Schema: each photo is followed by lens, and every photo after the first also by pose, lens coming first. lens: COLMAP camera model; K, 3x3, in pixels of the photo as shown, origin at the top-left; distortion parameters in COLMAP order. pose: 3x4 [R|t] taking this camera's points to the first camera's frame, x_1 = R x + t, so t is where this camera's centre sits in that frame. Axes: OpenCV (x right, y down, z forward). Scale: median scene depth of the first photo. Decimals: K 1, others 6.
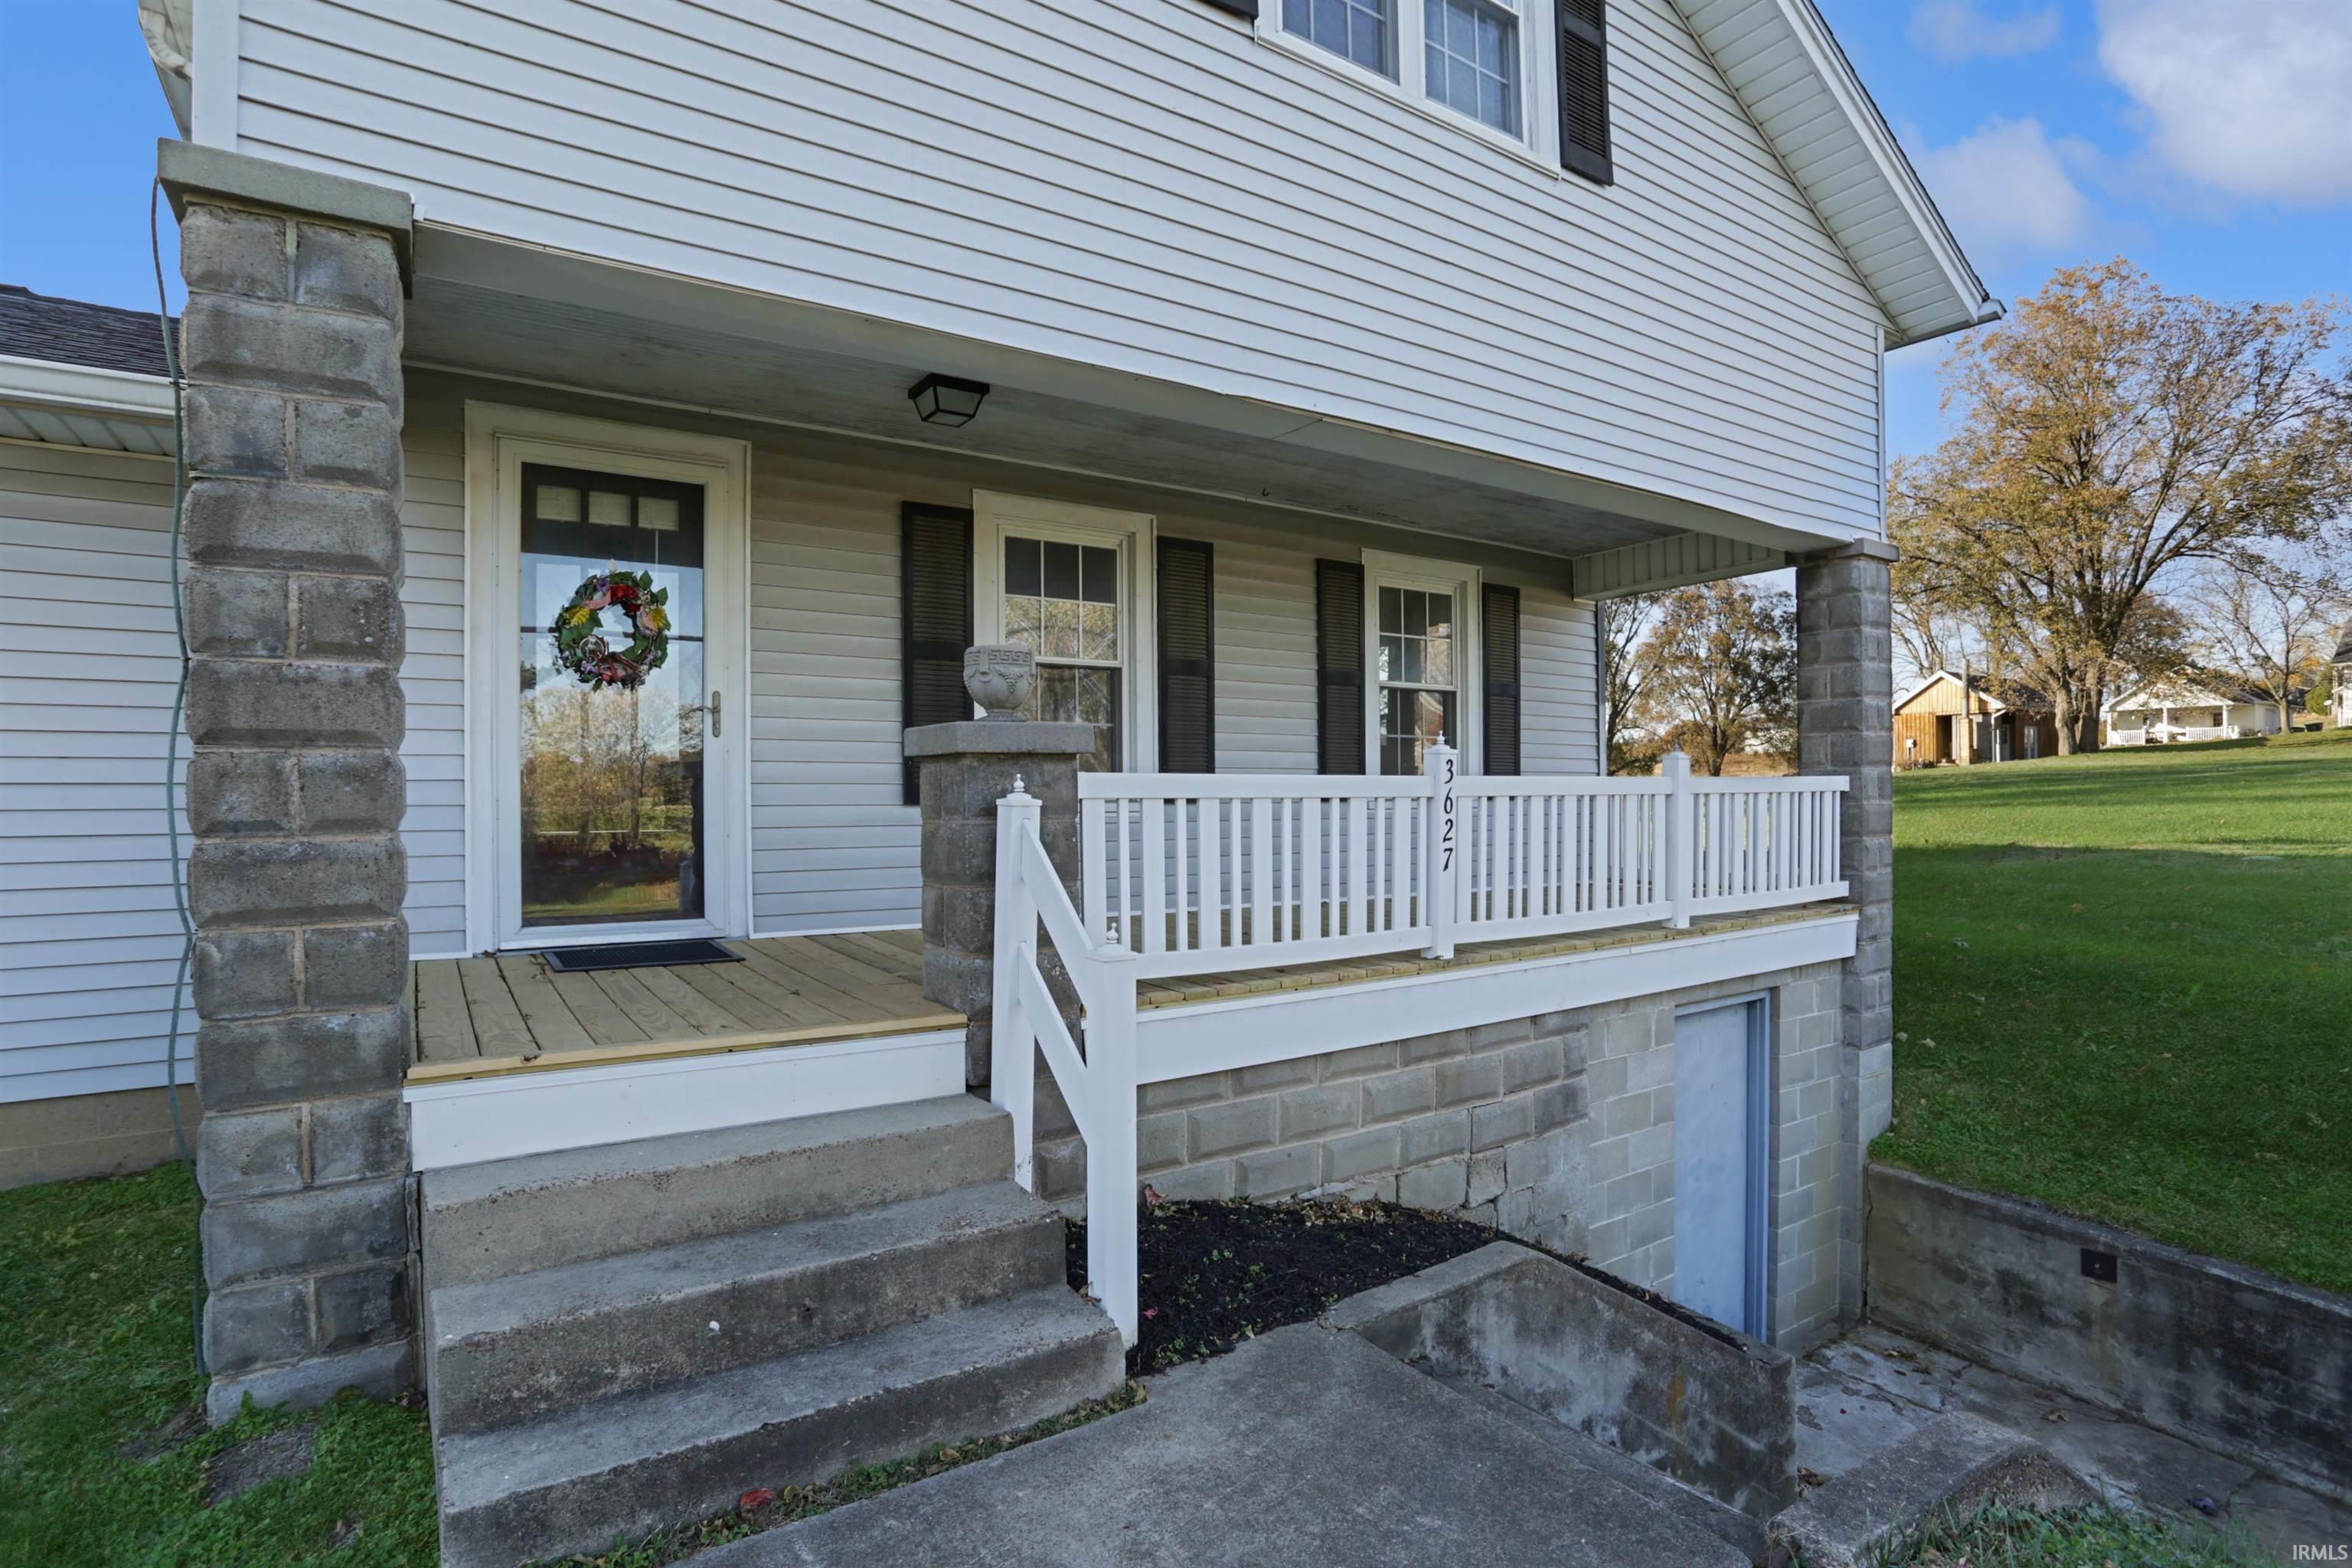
lens RADIAL K [[1168.8, 0, 1181.9], [0, 1168.8, 789.4], [0, 0, 1]] dist [-0.019306, 0.001276]
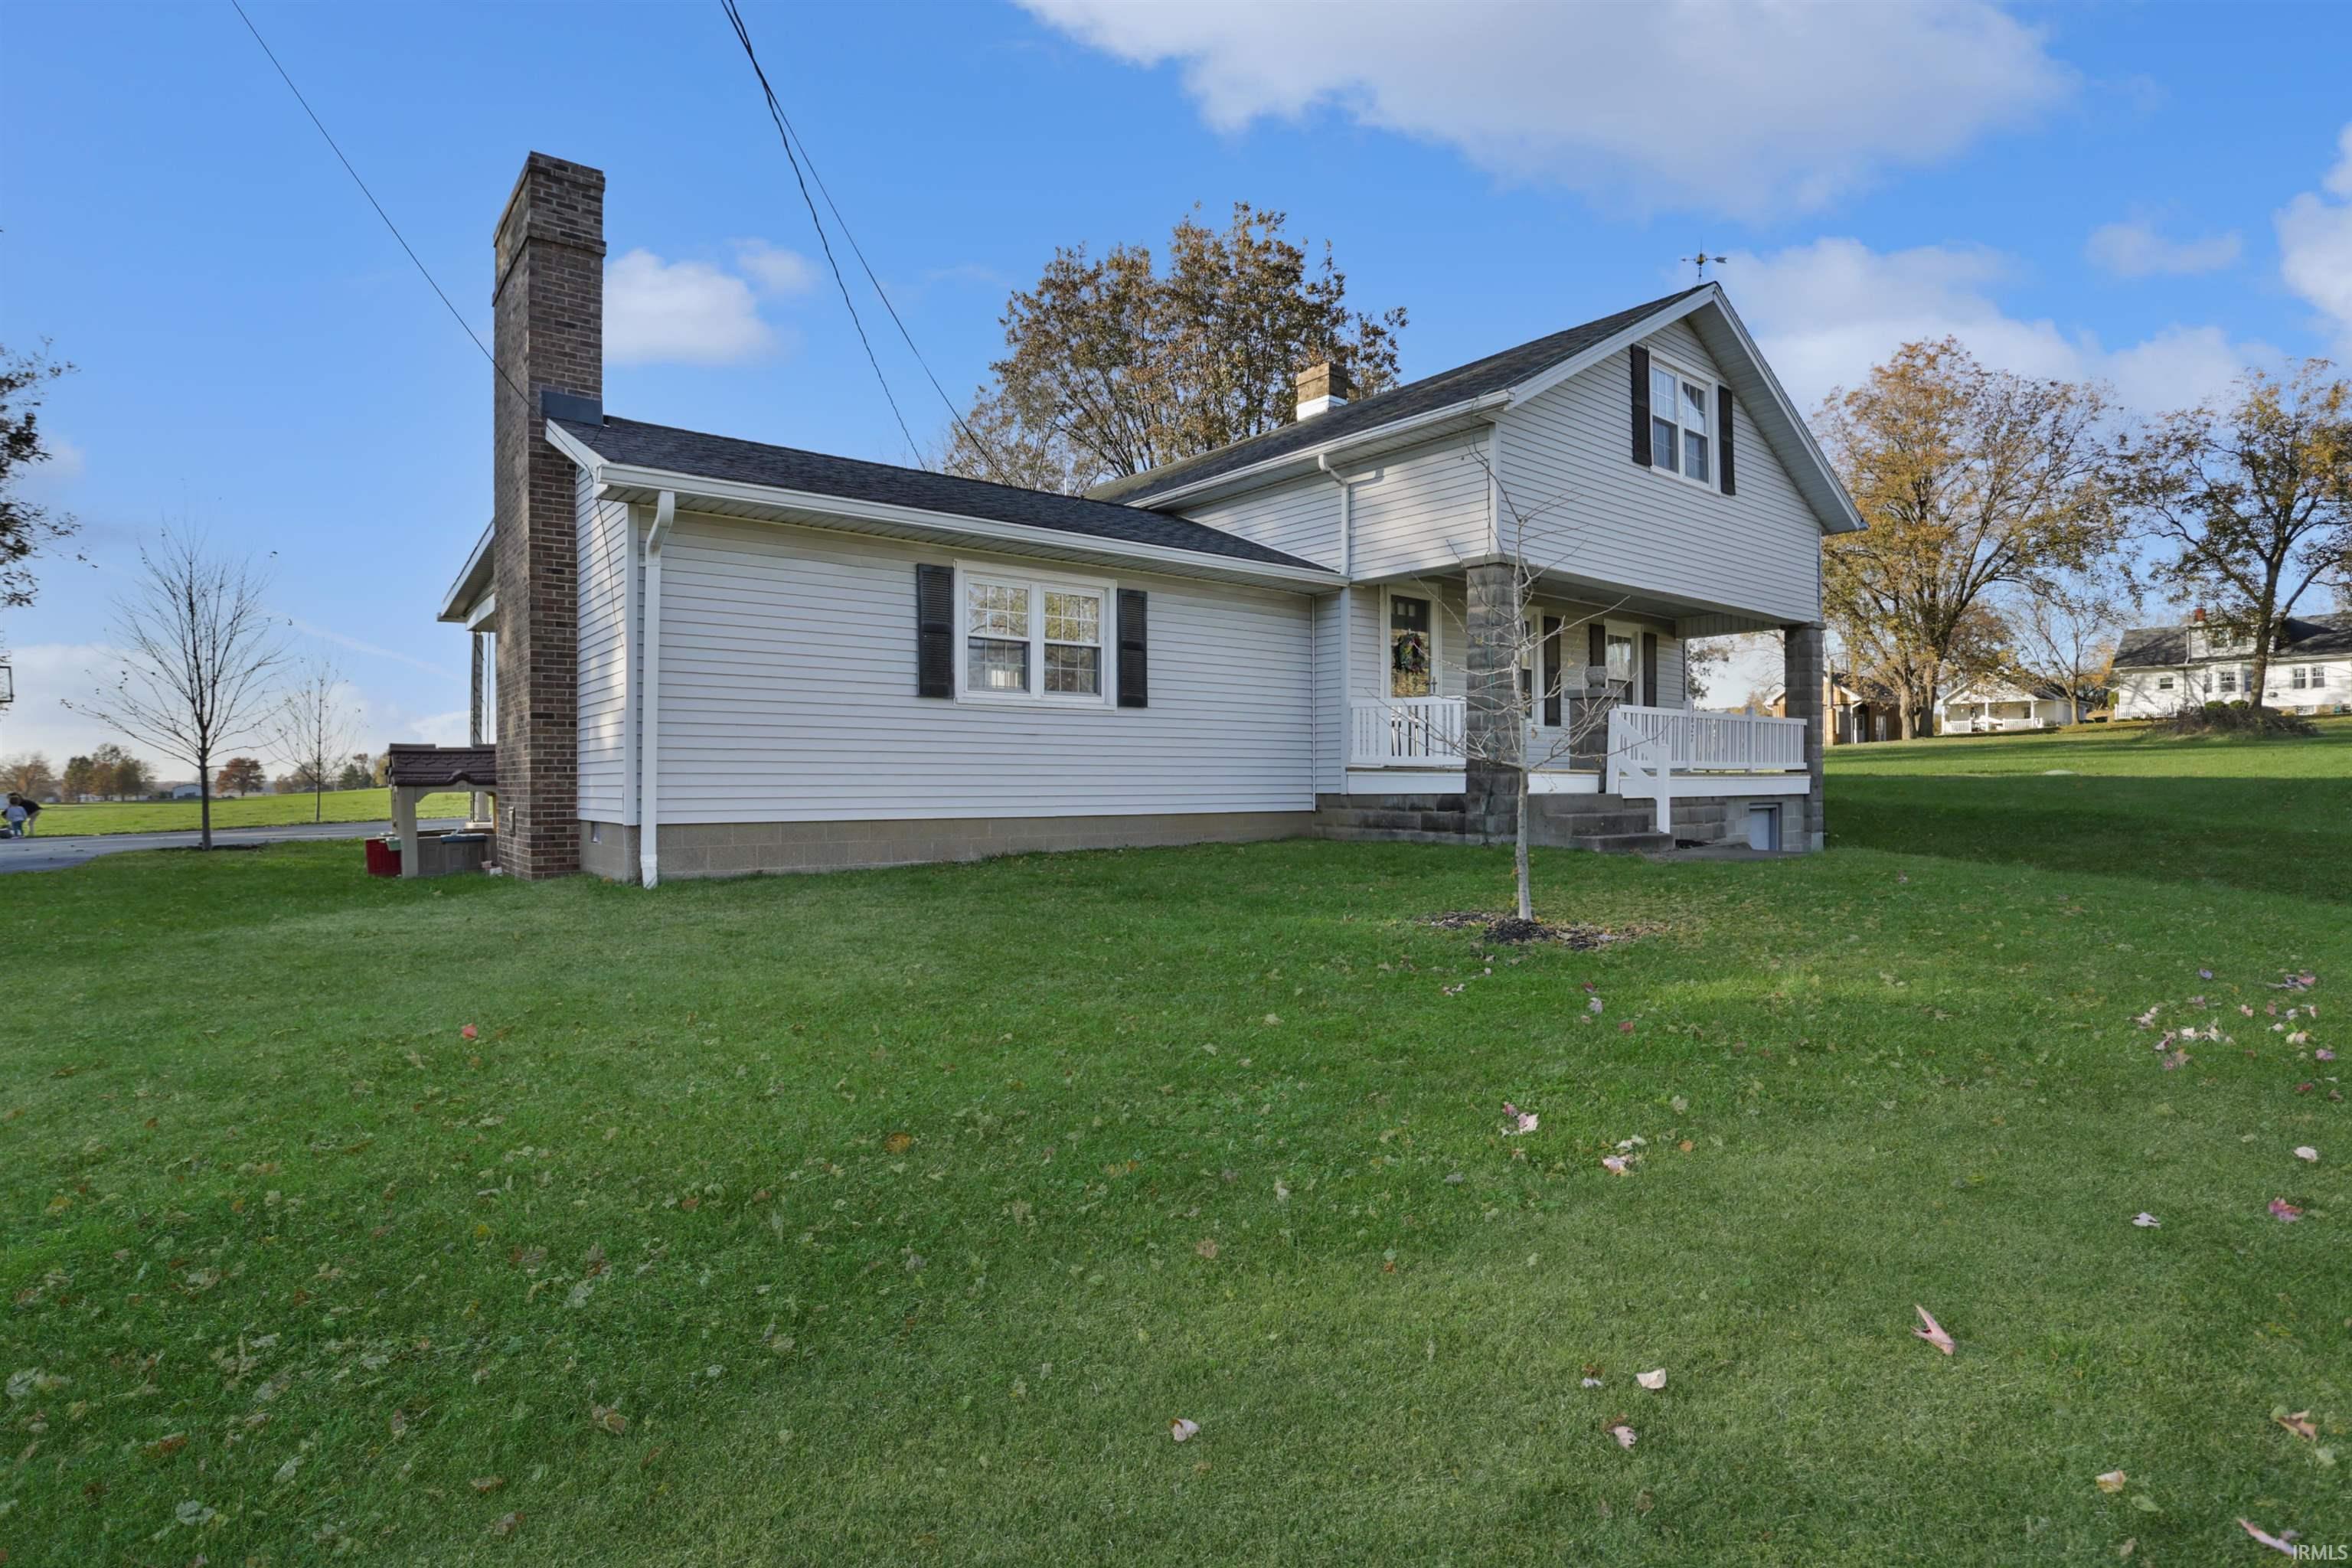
lens RADIAL K [[1145.3, 0, 1172.9], [0, 1145.3, 776.4], [0, 0, 1]] dist [-0.035537, 0.000207]
pose [[0.997322, 0.006732, 0.072823, -0.103266], [-0.006899, 0.999974, 0.002042, 0.013179], [-0.072807, -0.002539, 0.997343, -0.141385]]
